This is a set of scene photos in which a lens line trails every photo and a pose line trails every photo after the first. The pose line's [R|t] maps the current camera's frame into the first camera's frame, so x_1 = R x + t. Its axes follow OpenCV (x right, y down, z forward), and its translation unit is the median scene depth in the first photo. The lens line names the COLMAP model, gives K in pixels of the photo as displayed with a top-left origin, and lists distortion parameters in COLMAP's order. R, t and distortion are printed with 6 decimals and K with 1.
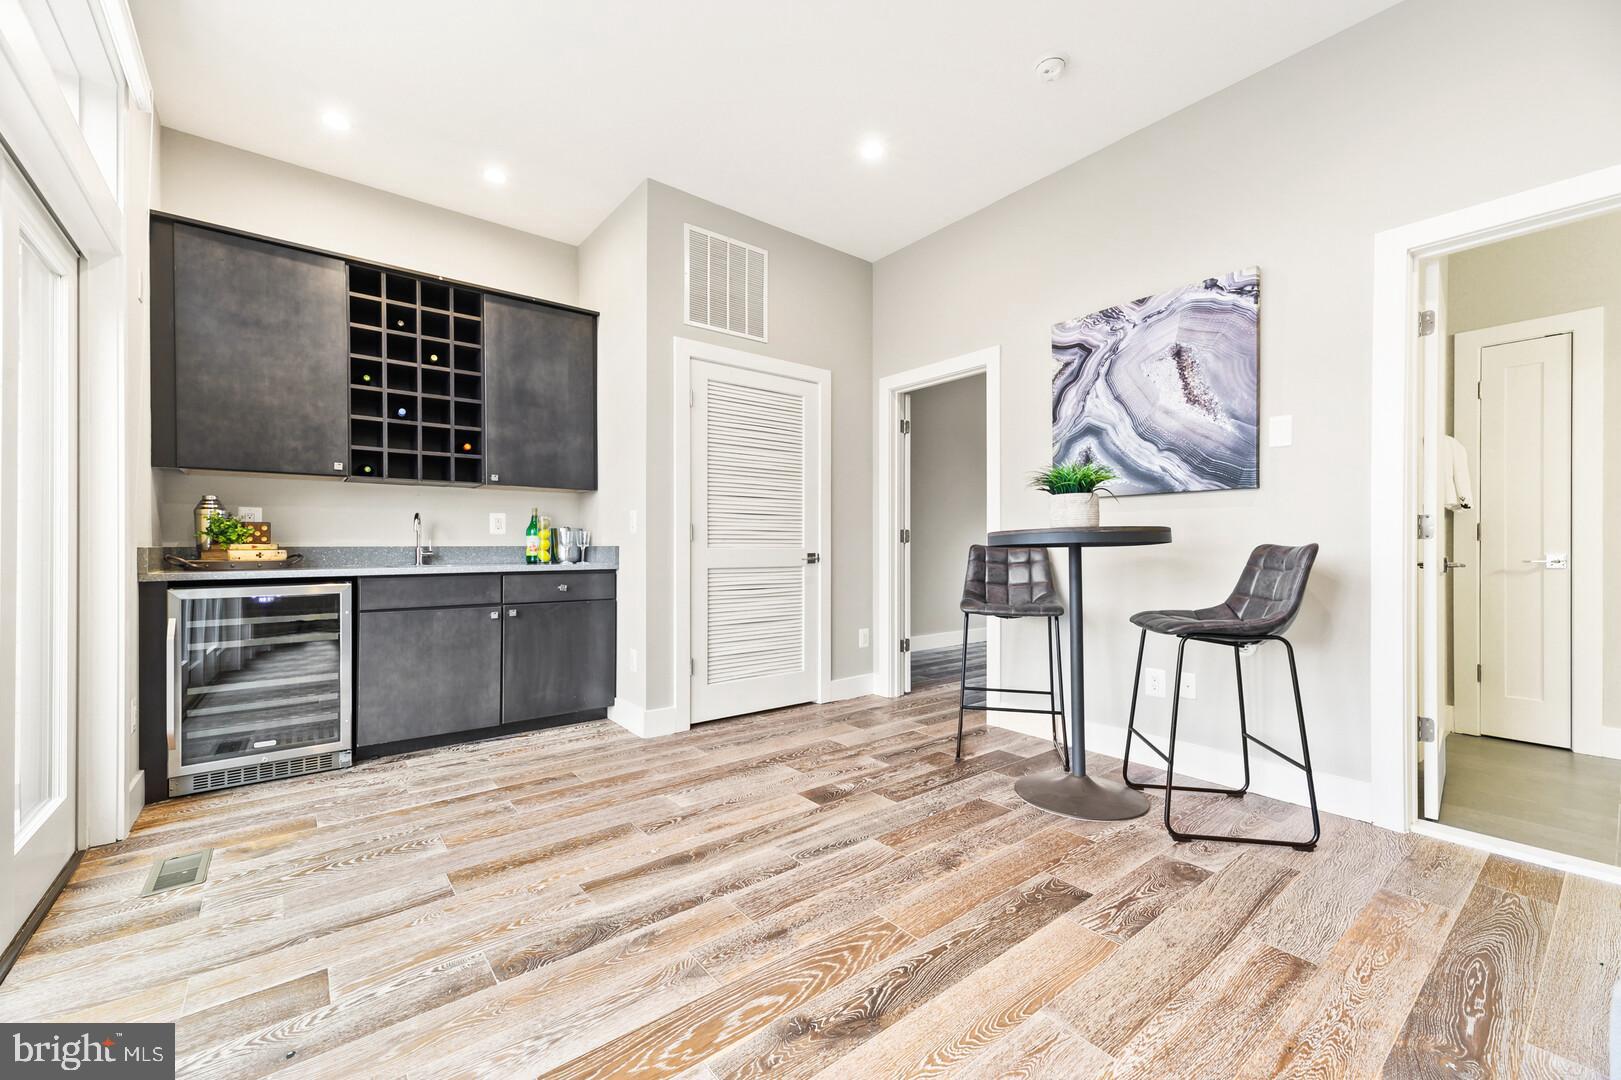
lens RADIAL K [[649.5, 0, 807.4], [0, 649.5, 543.2], [0, 0, 1]] dist [0.019161, -0.001088]
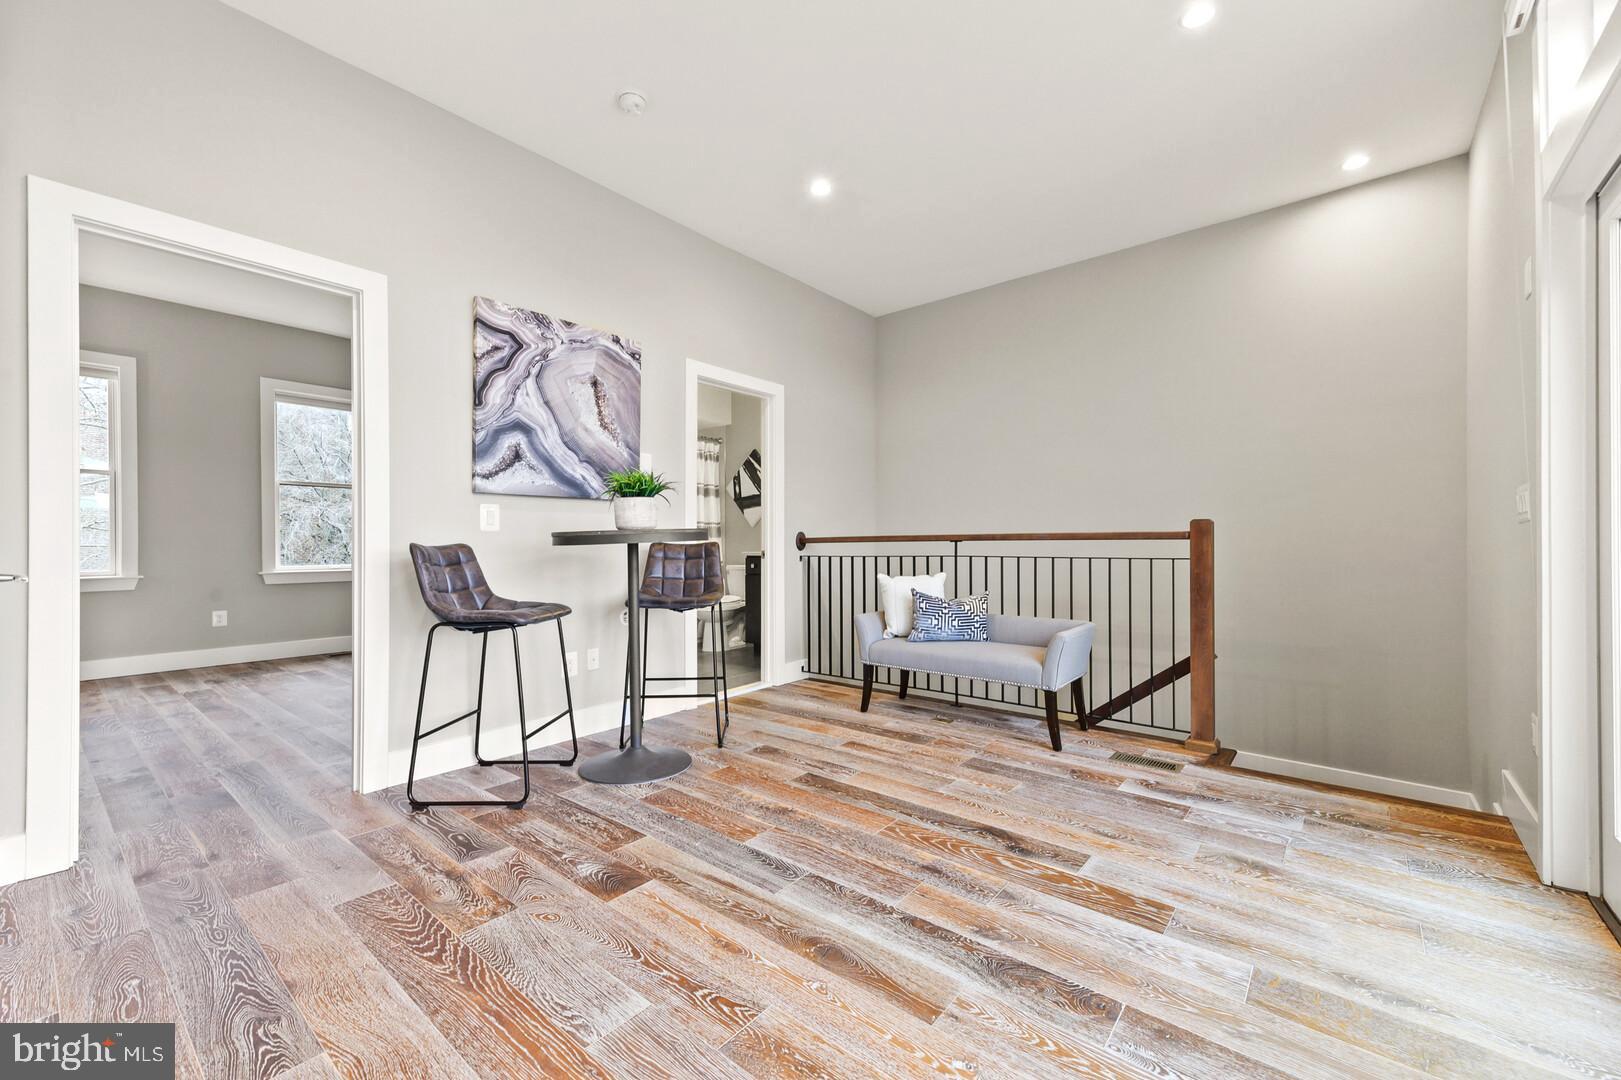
lens RADIAL K [[649.5, 0, 810.2], [0, 649.5, 541.9], [0, 0, 1]] dist [0.019161, -0.001088]
pose [[-0.207137, 0.001384, 0.978311, -0.717292], [0.000142, 0.999999, -0.001385, 0.002627], [-0.978312, -0.000148, -0.207137, 0.901393]]
